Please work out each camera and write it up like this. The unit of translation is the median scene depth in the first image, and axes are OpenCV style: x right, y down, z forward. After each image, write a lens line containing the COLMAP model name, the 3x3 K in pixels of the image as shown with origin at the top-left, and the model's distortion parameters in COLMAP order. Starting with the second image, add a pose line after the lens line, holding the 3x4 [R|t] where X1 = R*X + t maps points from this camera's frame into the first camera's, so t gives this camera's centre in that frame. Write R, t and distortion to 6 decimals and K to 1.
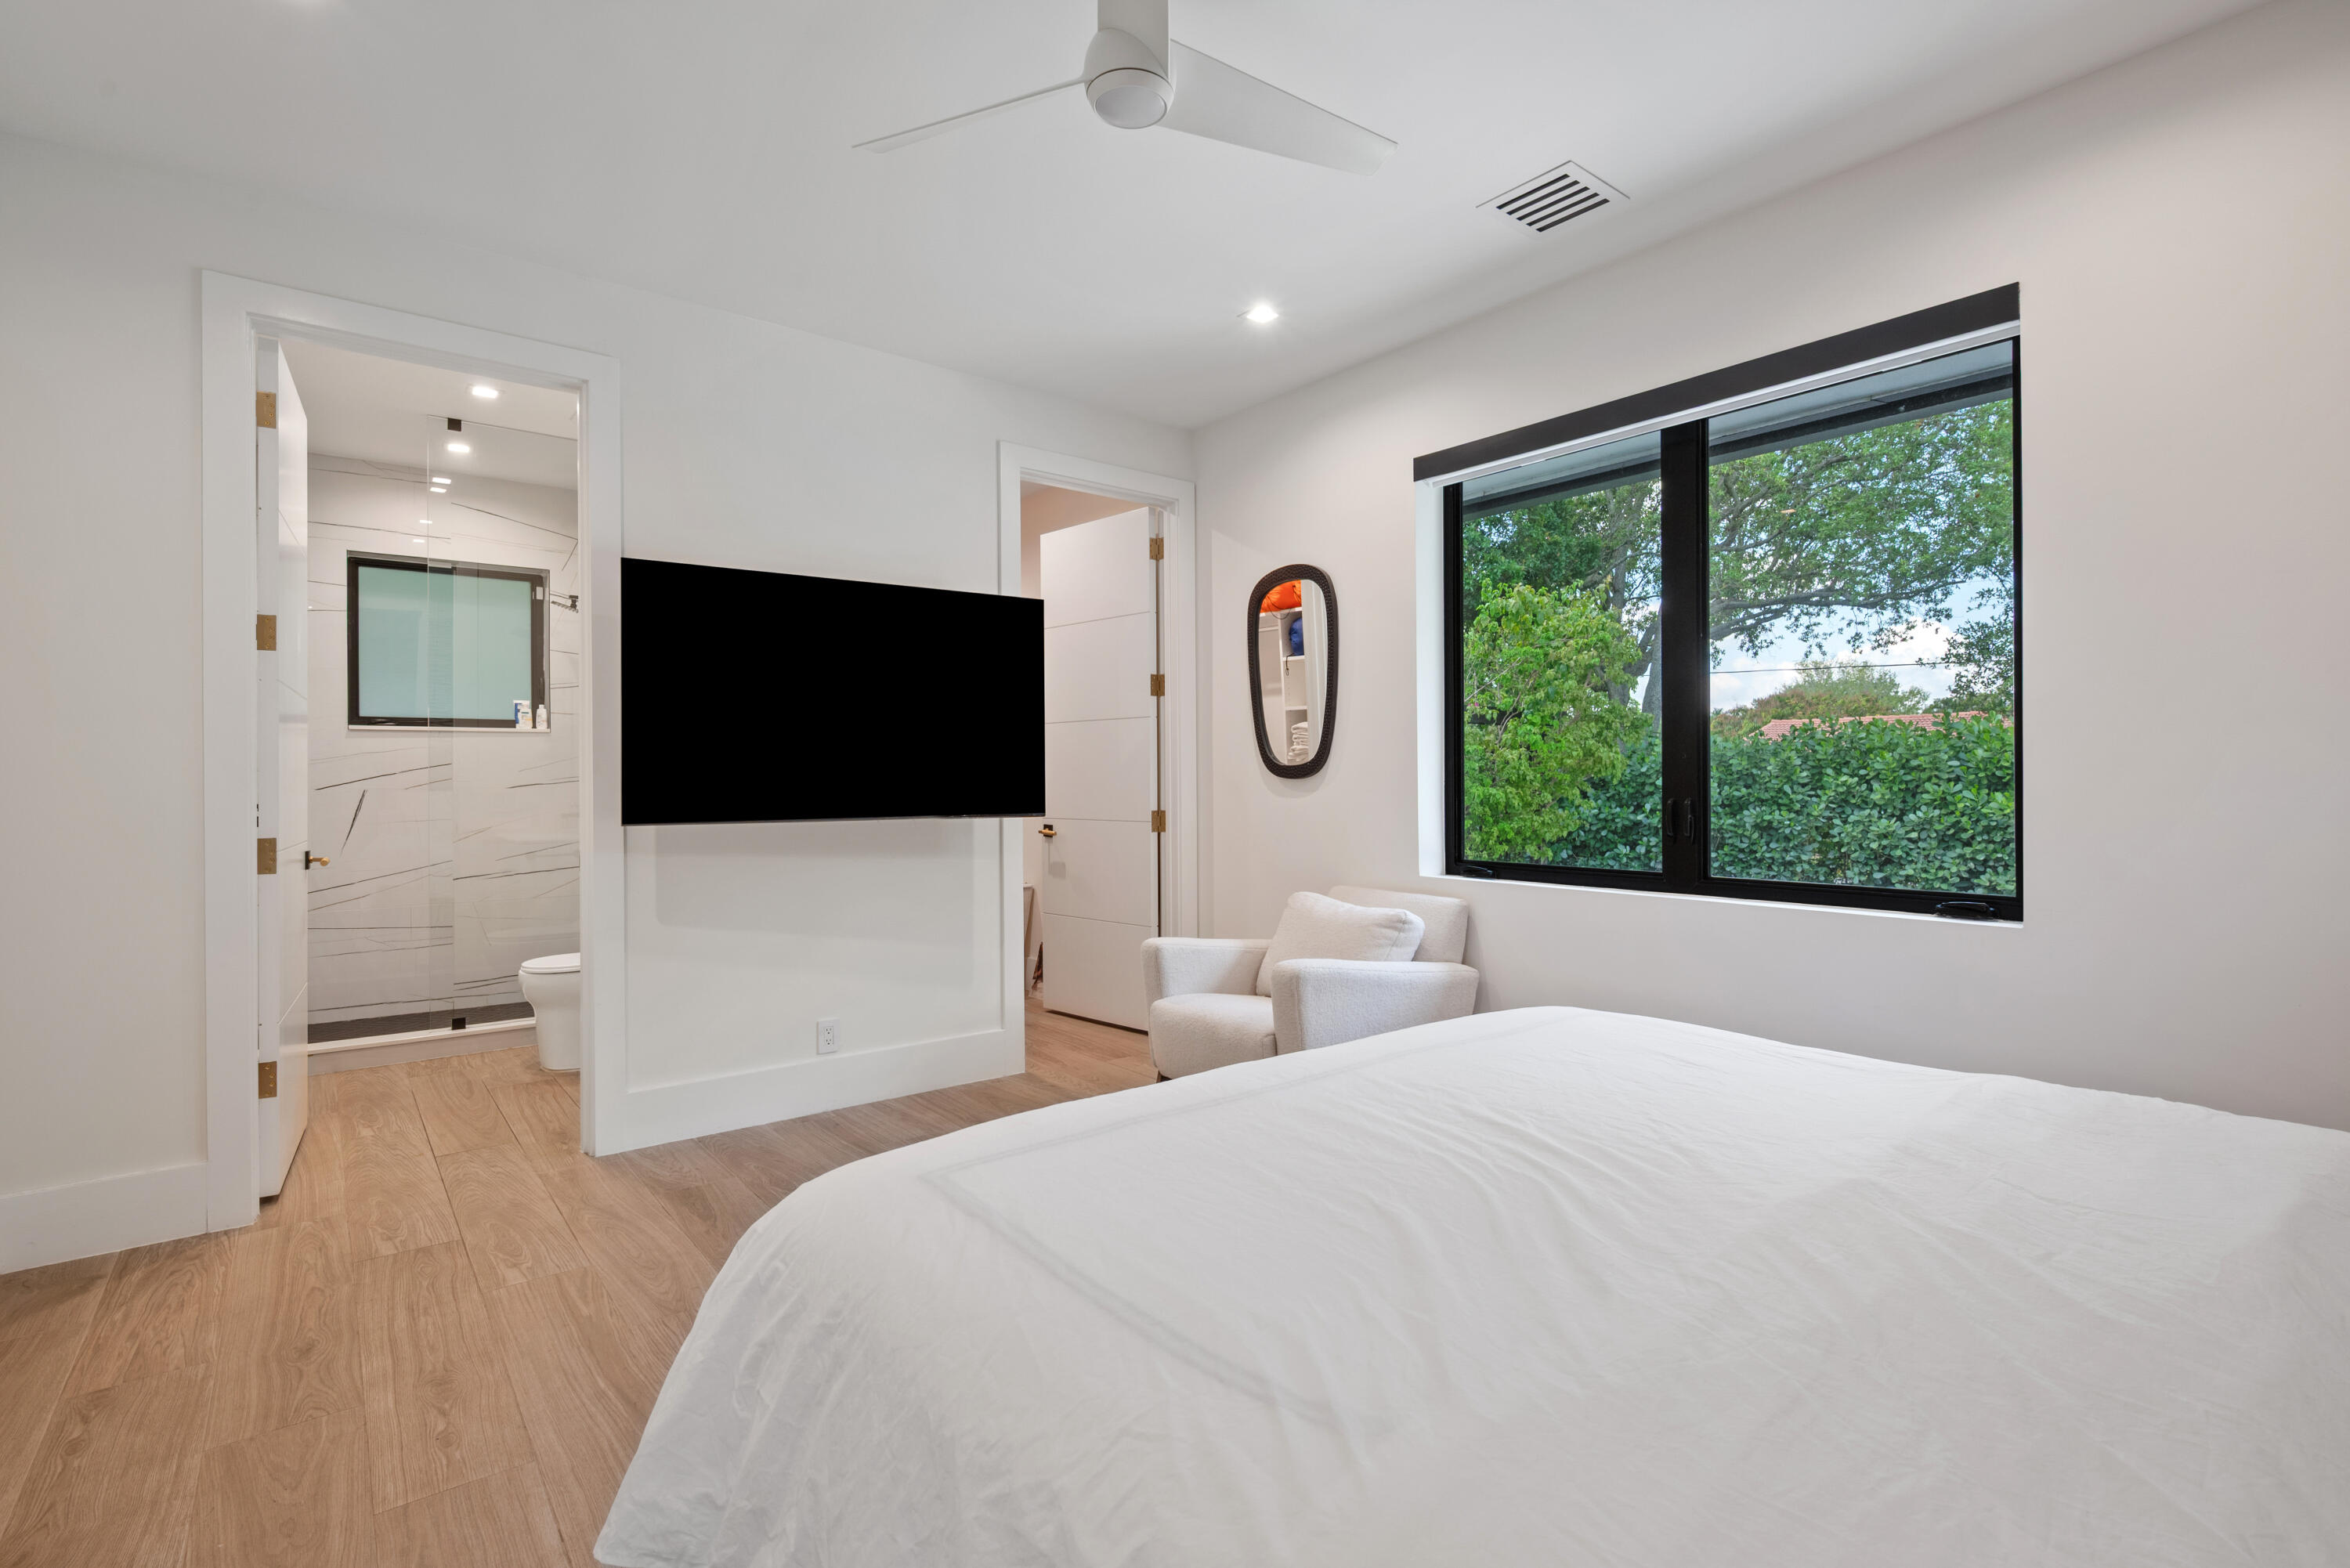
lens RADIAL K [[1105.4, 0, 1180.8], [0, 1105.4, 782.1], [0, 0, 1]] dist [-0.001170, -0.000447]
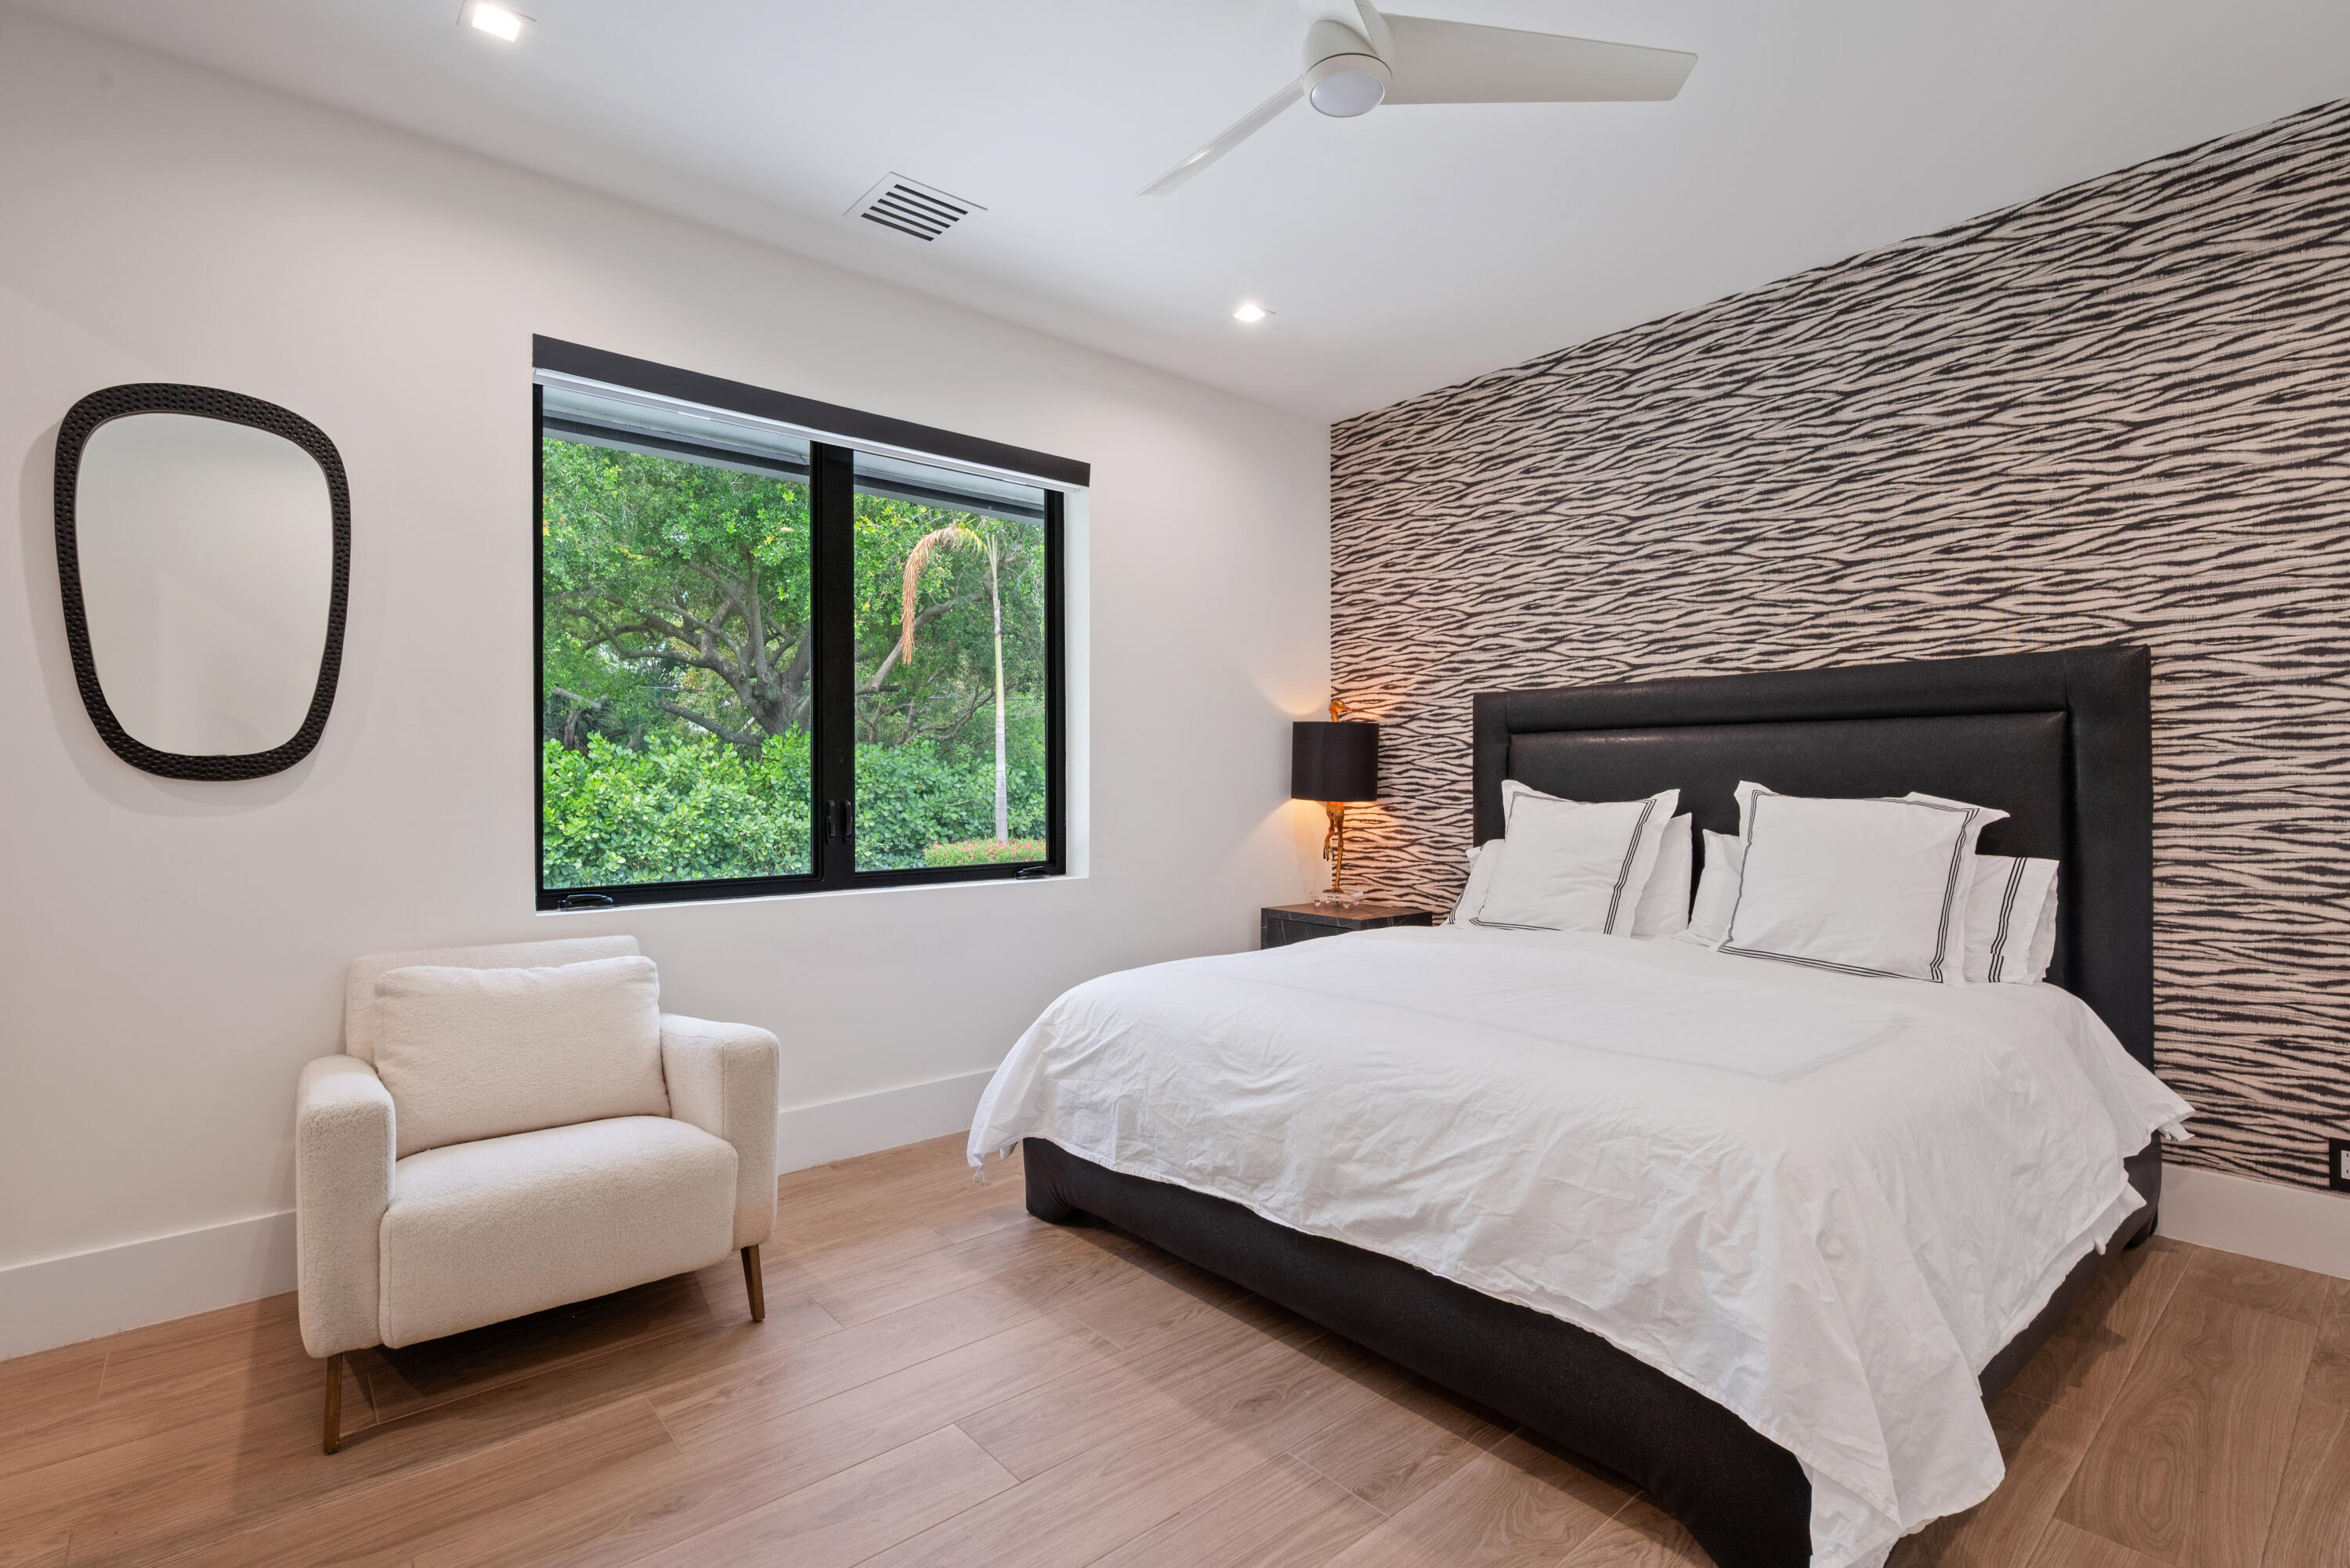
lens RADIAL K [[1105.4, 0, 1180.8], [0, 1105.4, 782.1], [0, 0, 1]] dist [-0.001170, -0.000447]
pose [[-0.041188, 0.014267, 0.999050, -0.621031], [0.007145, 0.999877, -0.013985, 0.015705], [-0.999126, 0.006562, -0.041285, 0.724792]]
